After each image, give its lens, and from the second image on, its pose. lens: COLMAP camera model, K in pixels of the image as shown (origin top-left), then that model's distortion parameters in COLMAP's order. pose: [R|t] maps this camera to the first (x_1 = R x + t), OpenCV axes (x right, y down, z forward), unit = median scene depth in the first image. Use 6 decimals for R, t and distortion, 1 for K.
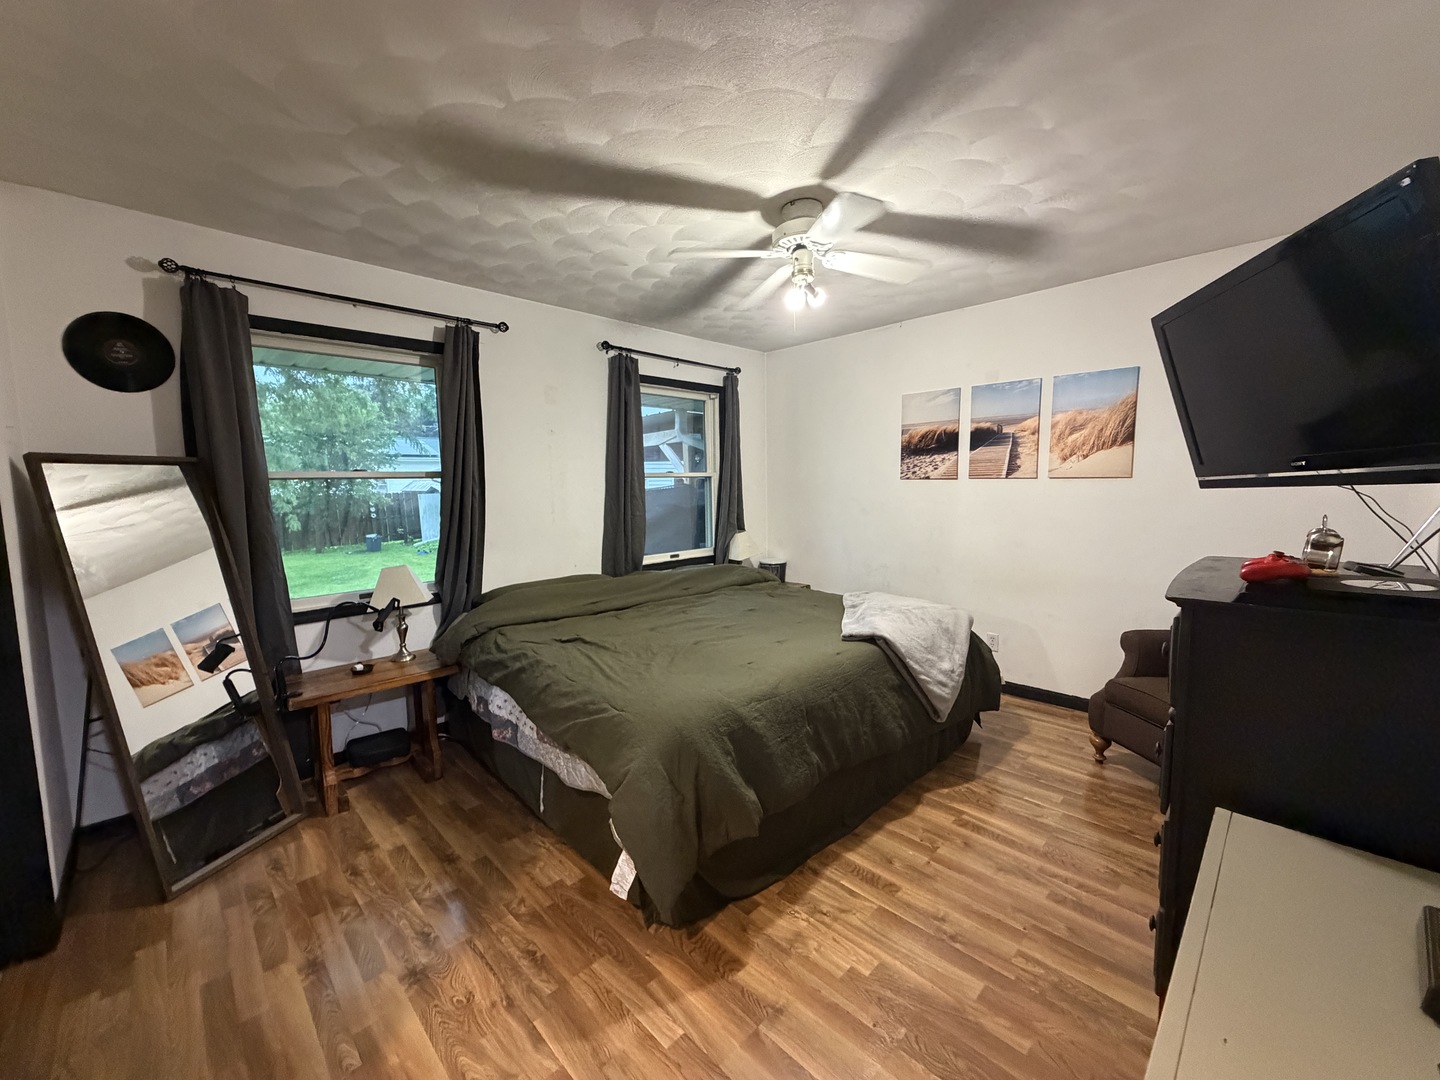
lens RADIAL K [[573.2, 0, 714.2], [0, 573.2, 537.4], [0, 0, 1]] dist [-0.001187, -0.000149]
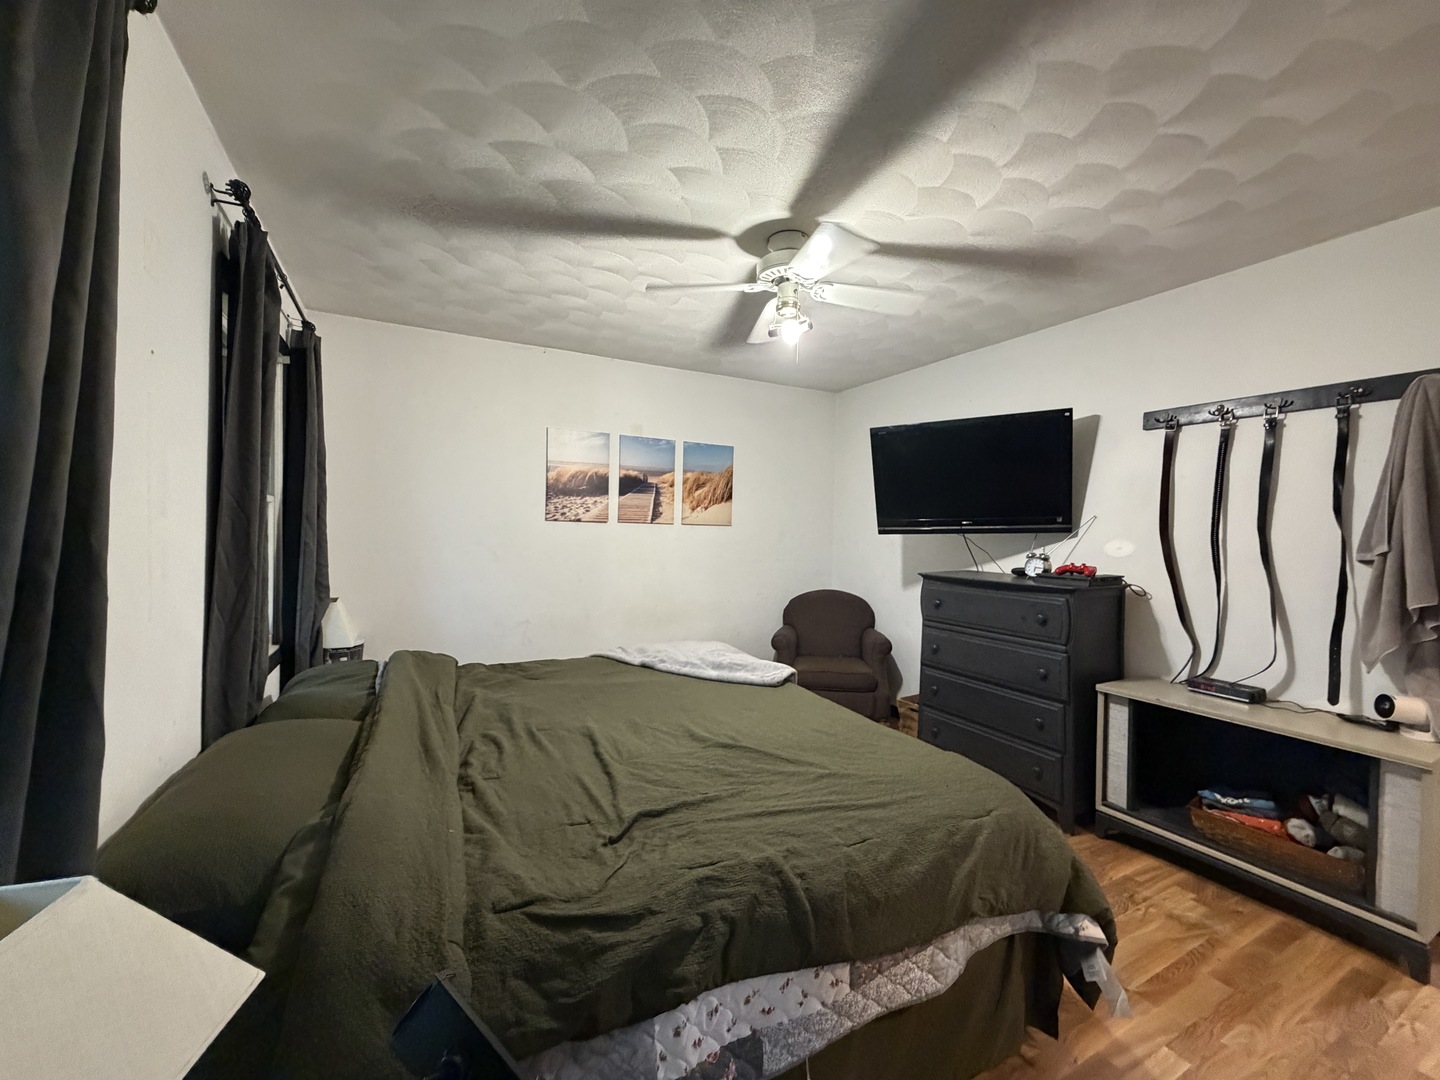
lens RADIAL K [[573.2, 0, 716.8], [0, 573.2, 538.7], [0, 0, 1]] dist [-0.001187, -0.000149]
pose [[0.286564, 0.004200, 0.958052, -0.512024], [0.070003, 0.997226, -0.025311, -0.036569], [-0.955500, 0.074320, 0.285475, 0.560450]]
